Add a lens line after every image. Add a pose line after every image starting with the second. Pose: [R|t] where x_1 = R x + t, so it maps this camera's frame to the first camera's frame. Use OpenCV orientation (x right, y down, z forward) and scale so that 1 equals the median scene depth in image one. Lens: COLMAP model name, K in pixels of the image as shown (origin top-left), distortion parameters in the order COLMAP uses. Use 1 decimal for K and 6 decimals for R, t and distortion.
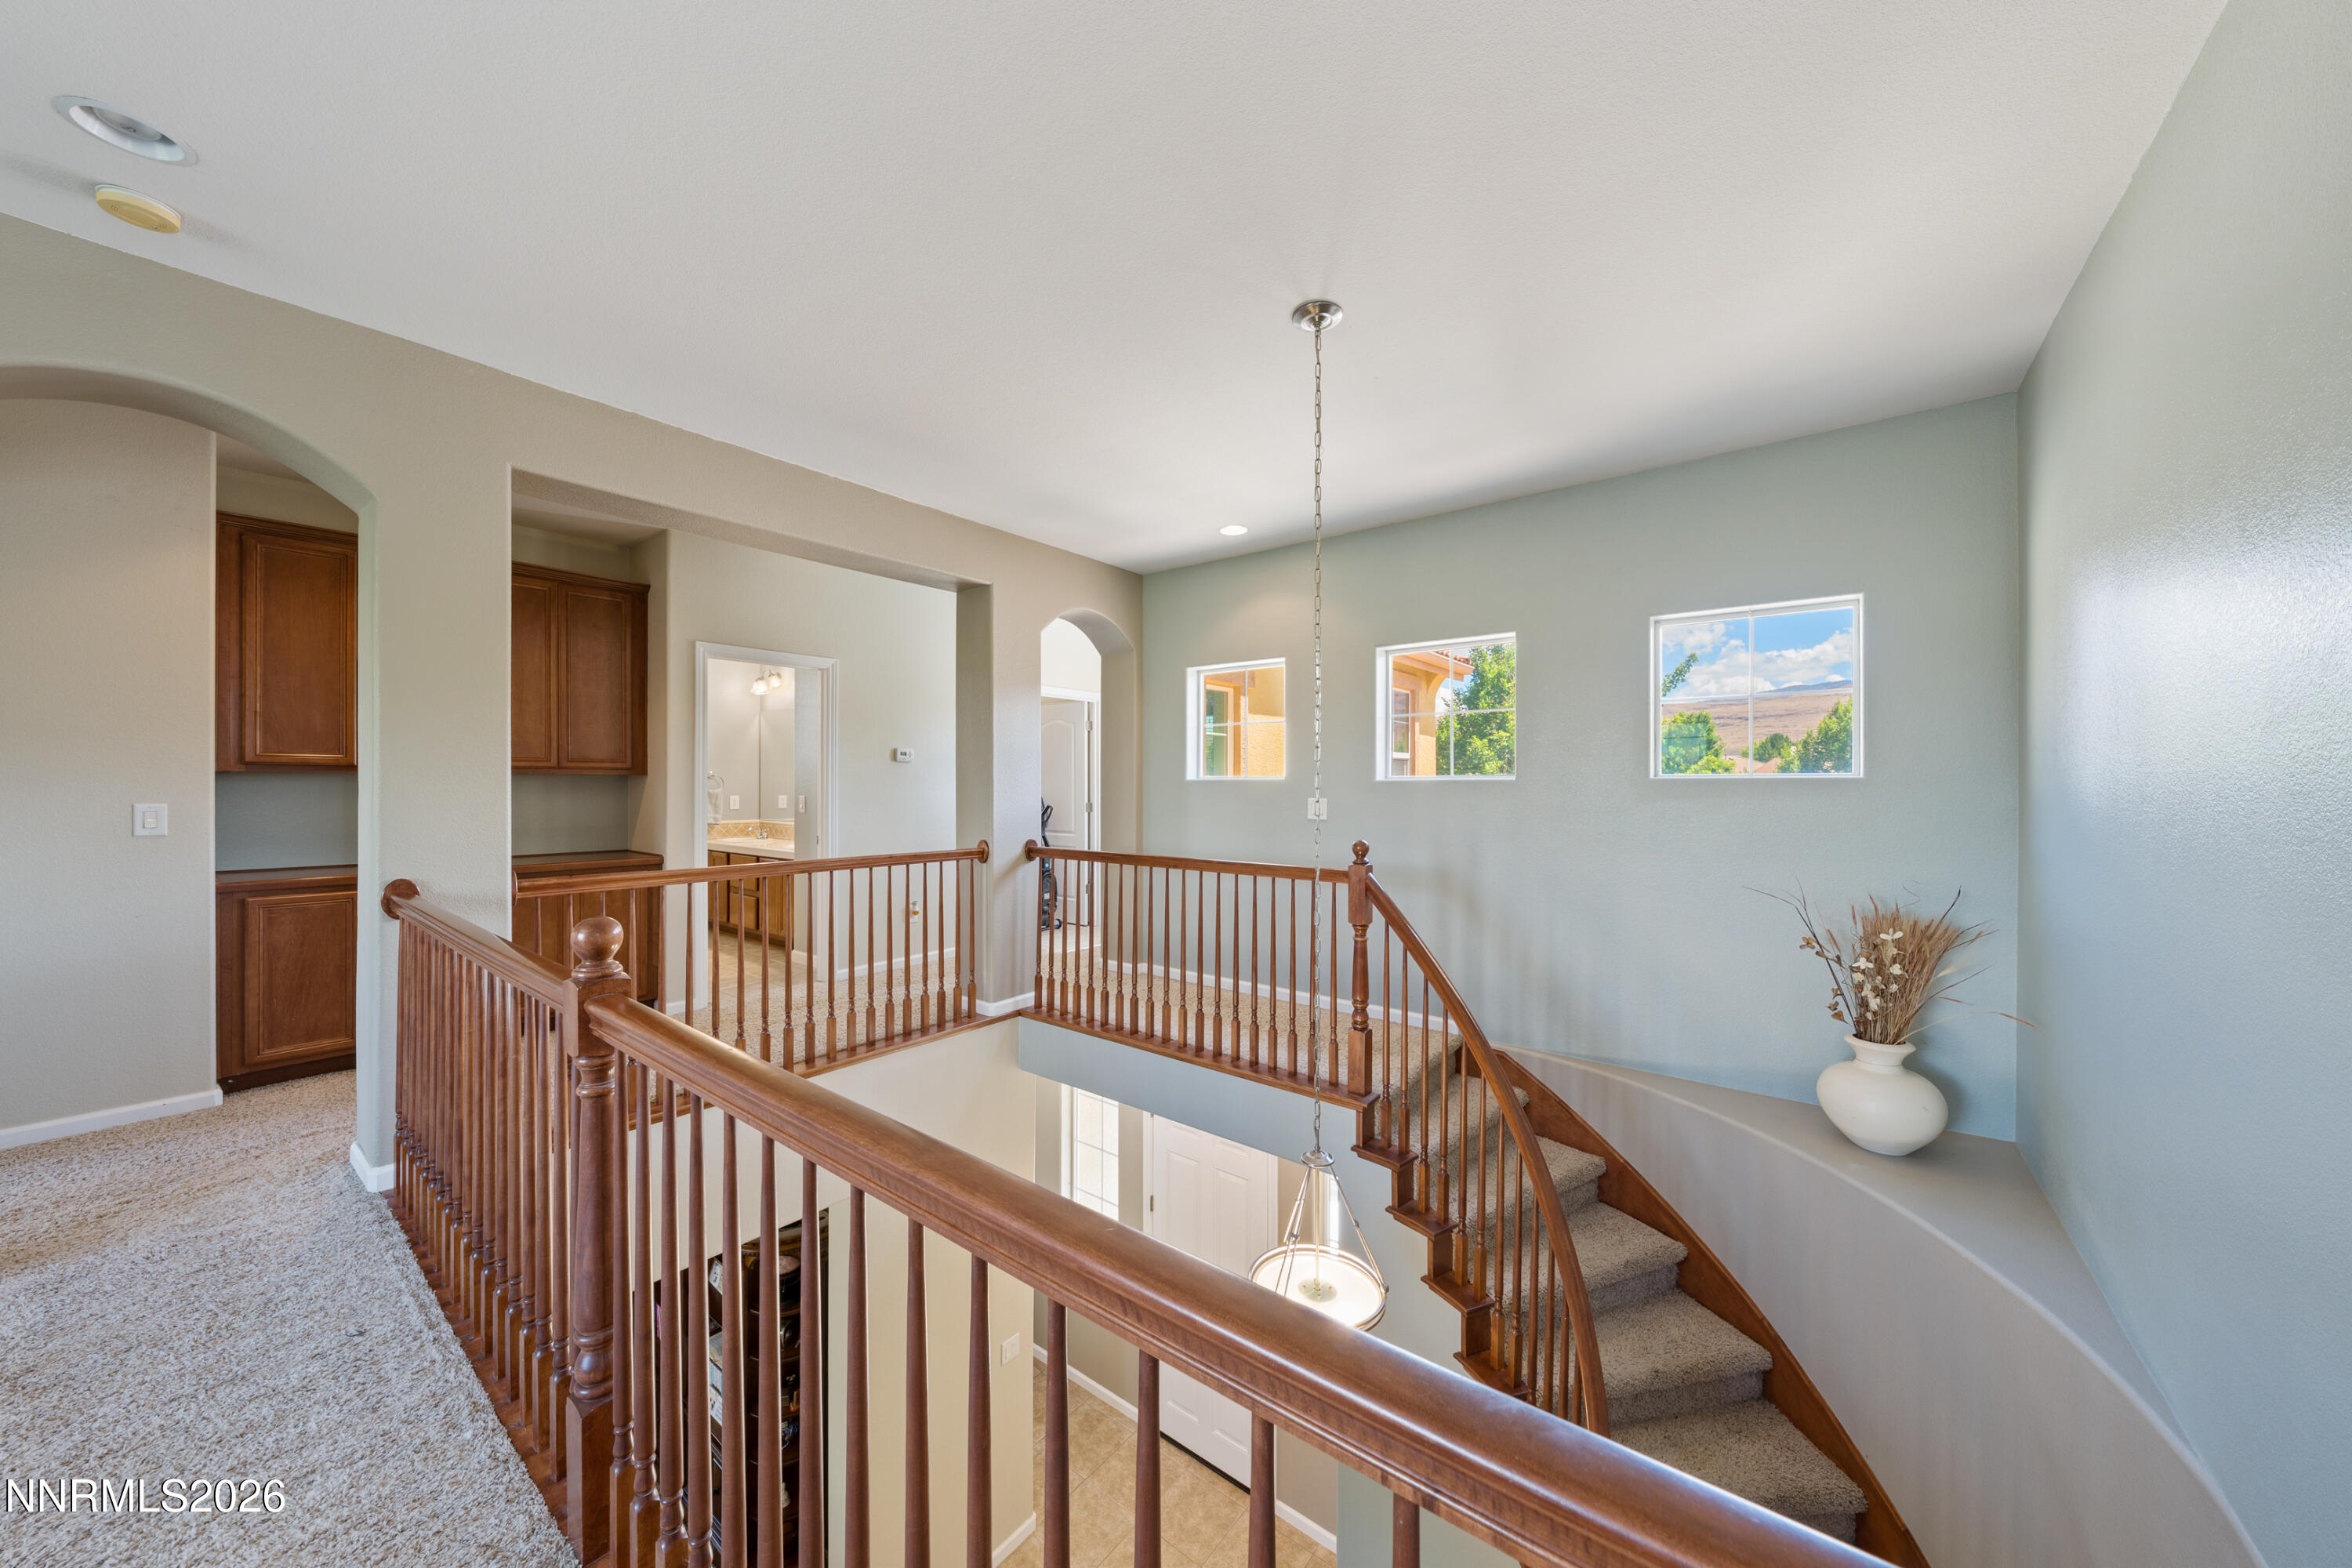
lens RADIAL K [[799.4, 0, 1180.5], [0, 799.4, 788.3], [0, 0, 1]] dist [0.000048, 0.000225]
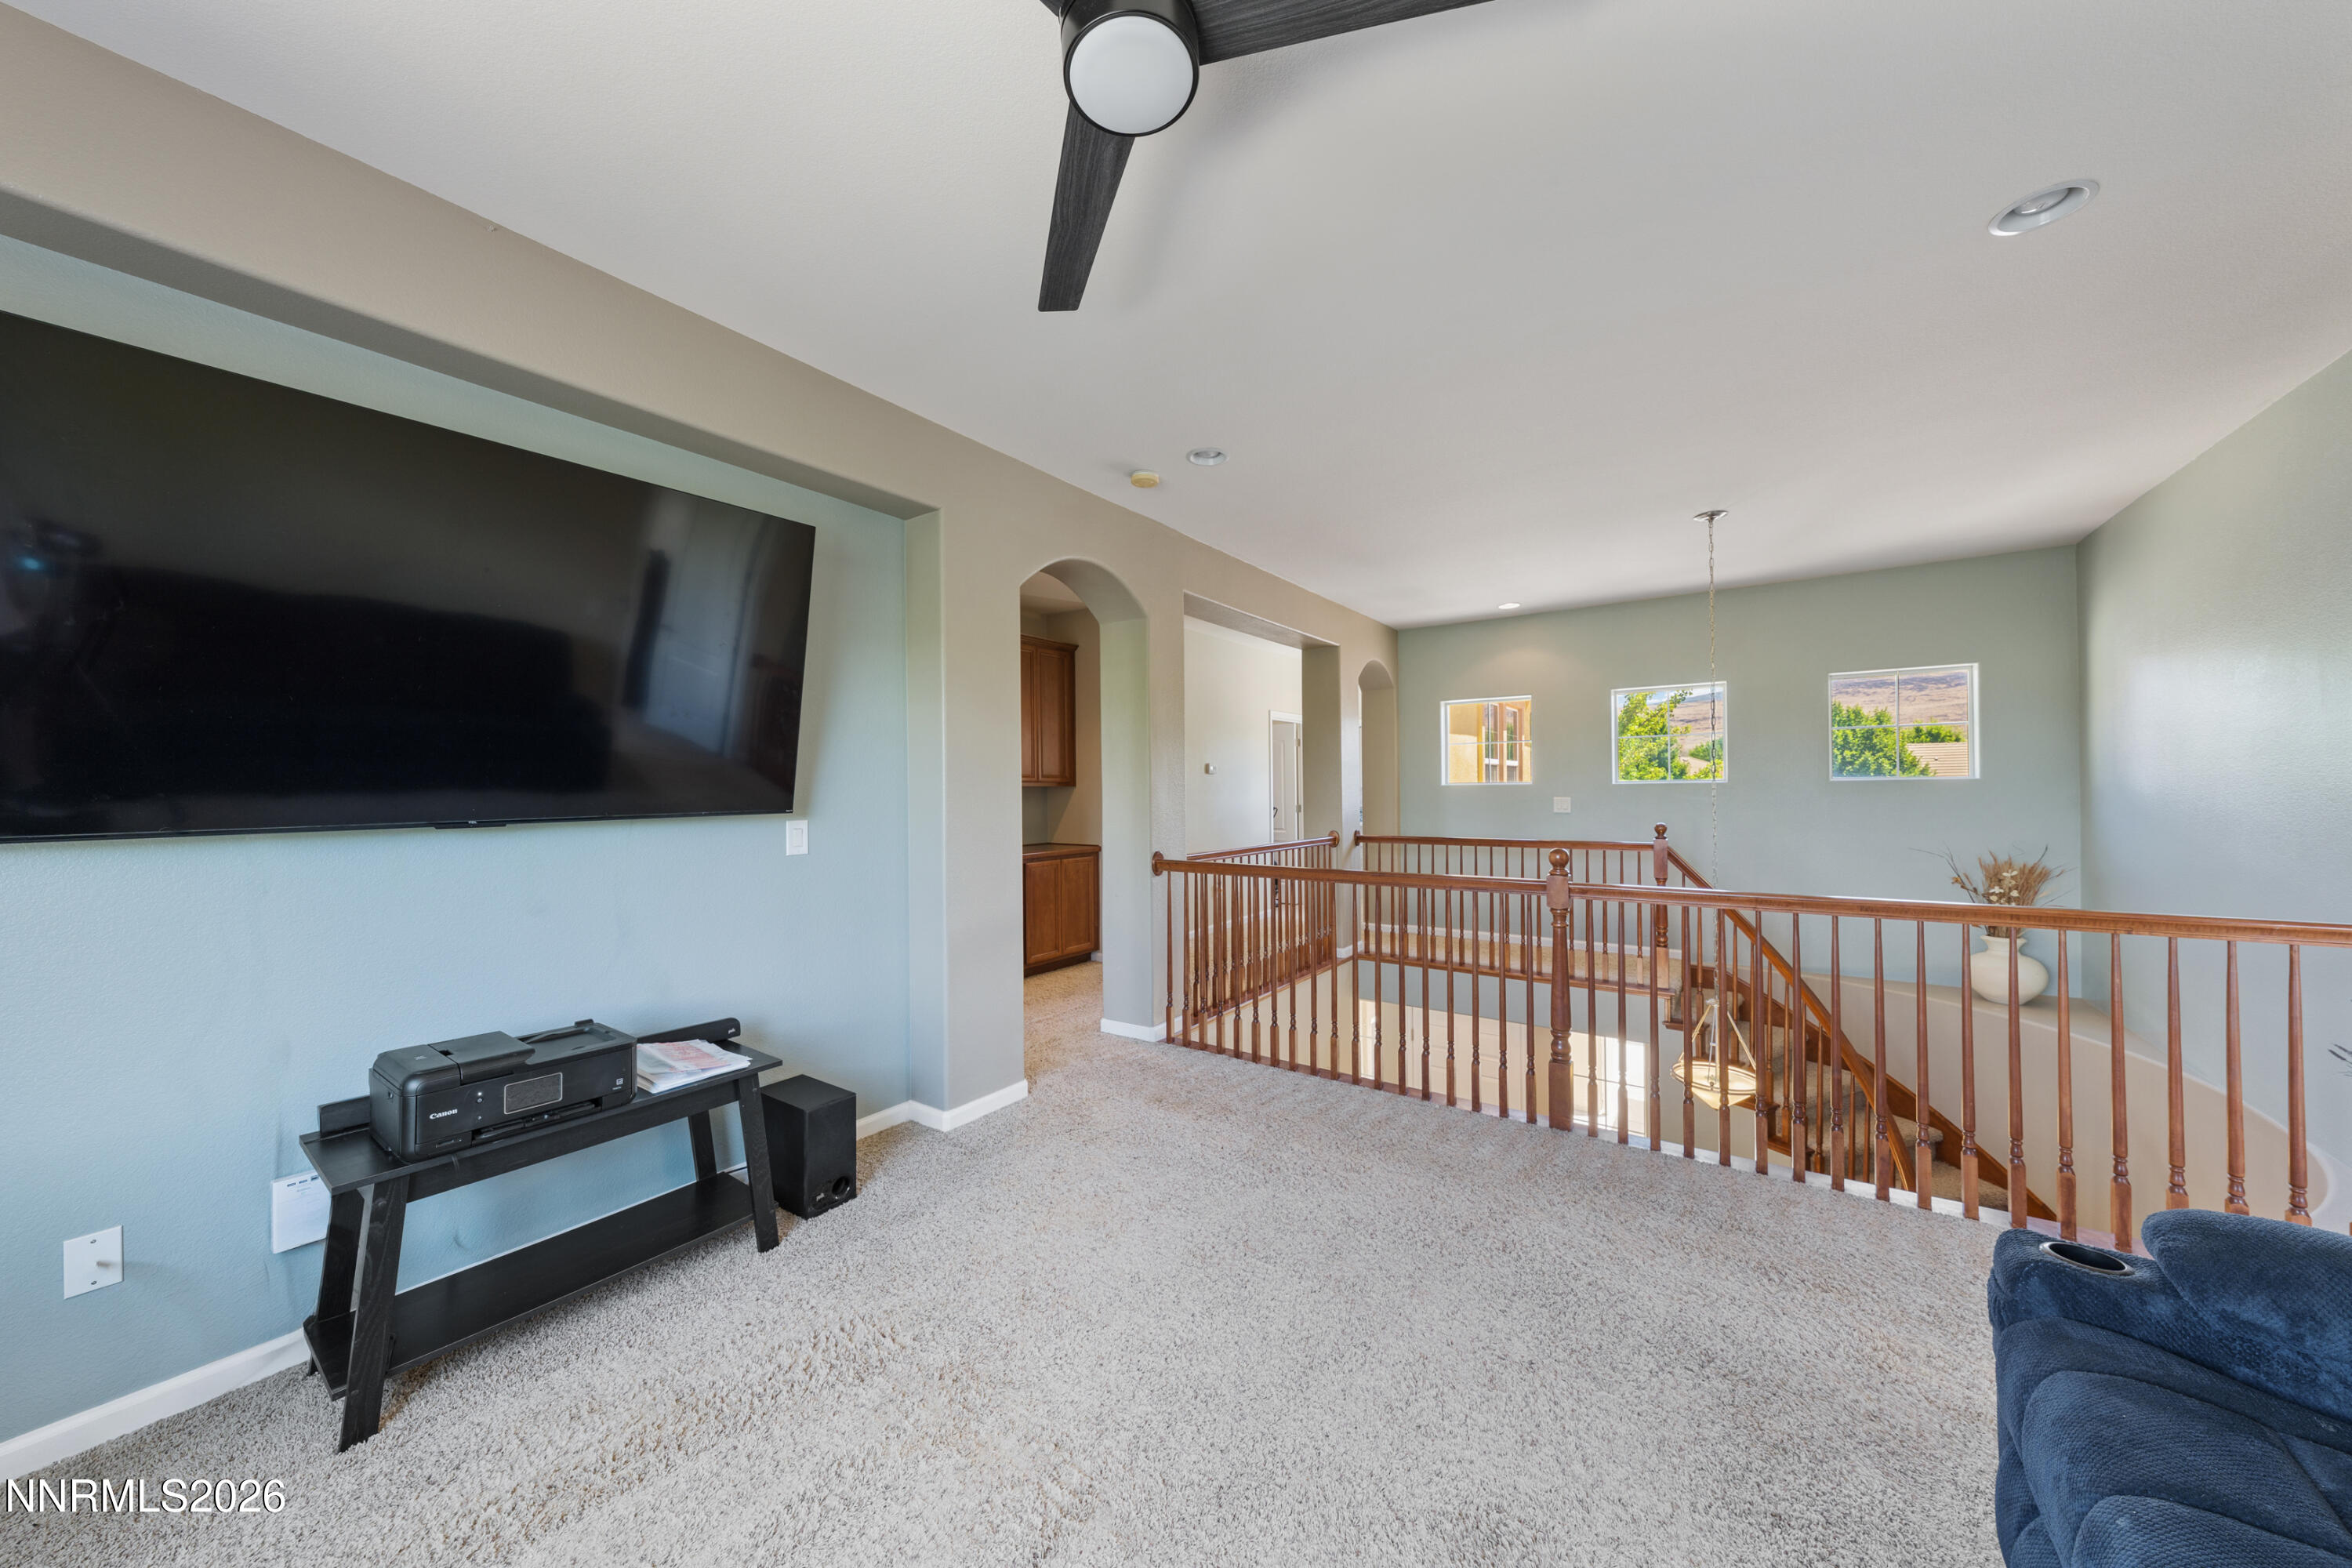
lens RADIAL K [[799.4, 0, 1174.1], [0, 799.4, 786.6], [0, 0, 1]] dist [0.000048, 0.000225]
pose [[0.998635, -0.012586, 0.050697, -0.750630], [0.013096, 0.999867, -0.009729, -0.001784], [-0.050568, 0.010380, 0.998667, -0.461653]]
